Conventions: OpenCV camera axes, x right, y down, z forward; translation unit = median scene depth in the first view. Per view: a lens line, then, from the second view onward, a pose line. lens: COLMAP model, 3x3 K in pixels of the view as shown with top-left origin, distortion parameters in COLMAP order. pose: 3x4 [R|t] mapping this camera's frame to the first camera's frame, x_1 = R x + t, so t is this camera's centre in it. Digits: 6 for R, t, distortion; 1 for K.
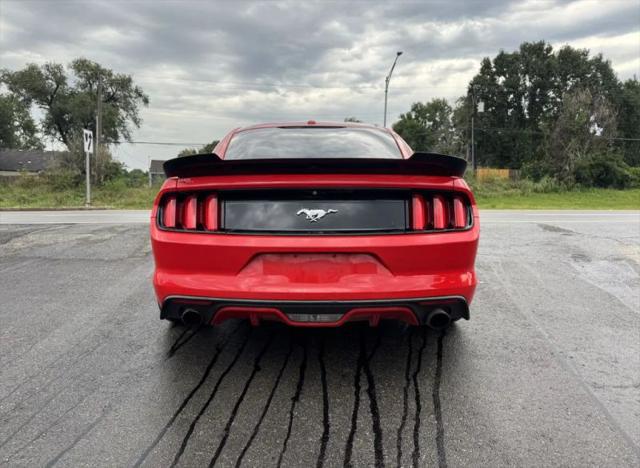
lens RADIAL K [[484.2, 0, 314.7], [0, 484.2, 250.9], [0, 0, 1]] dist [0.012087, -0.020565]
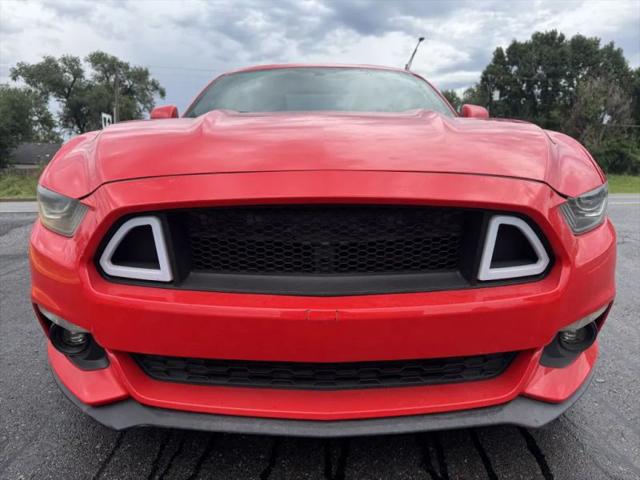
lens RADIAL K [[460.3, 0, 323.9], [0, 460.3, 241.4], [0, 0, 1]] dist [0.017527, -0.021813]
pose [[0.999932, -0.011404, 0.002430, -0.020647], [0.011398, 0.999932, 0.002579, -0.000365], [-0.002459, -0.002552, 0.999994, 0.041725]]
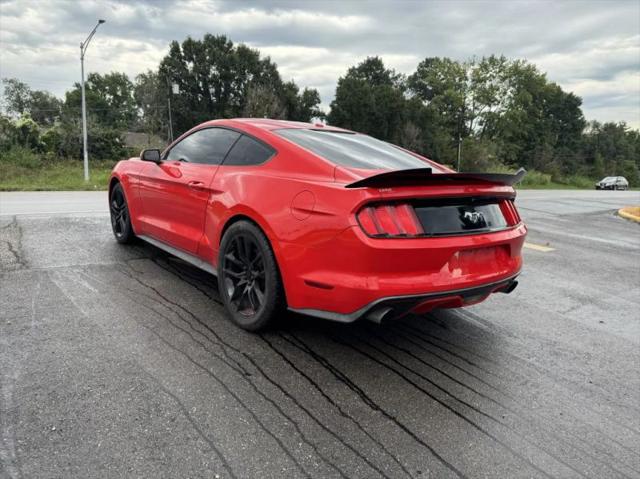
lens RADIAL K [[460.3, 0, 335.5], [0, 460.3, 249.2], [0, 0, 1]] dist [0.017527, -0.021813]
pose [[0.764565, -0.086796, 0.638676, -0.058331], [0.054595, 0.996051, 0.070007, -0.005359], [-0.642230, -0.018656, 0.766285, 0.016730]]
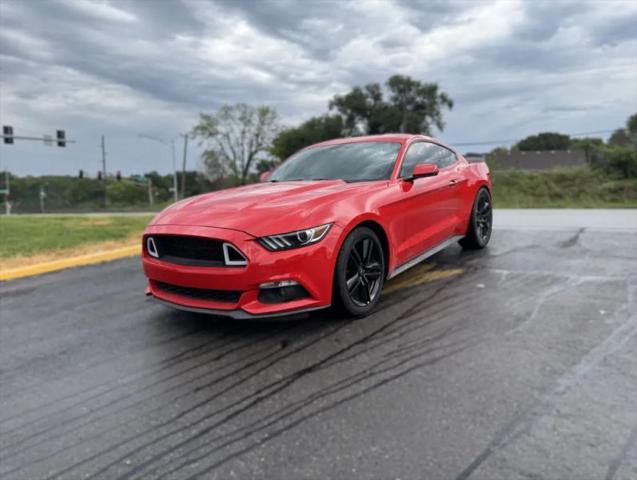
lens RADIAL K [[473.1, 0, 317.3], [0, 473.1, 245.0], [0, 0, 1]] dist [-0.003834, -0.010511]
pose [[0.804005, 0.045023, -0.592916, 0.044519], [-0.049144, 0.998749, 0.009200, -0.002629], [0.592589, 0.021742, 0.805212, 0.015264]]
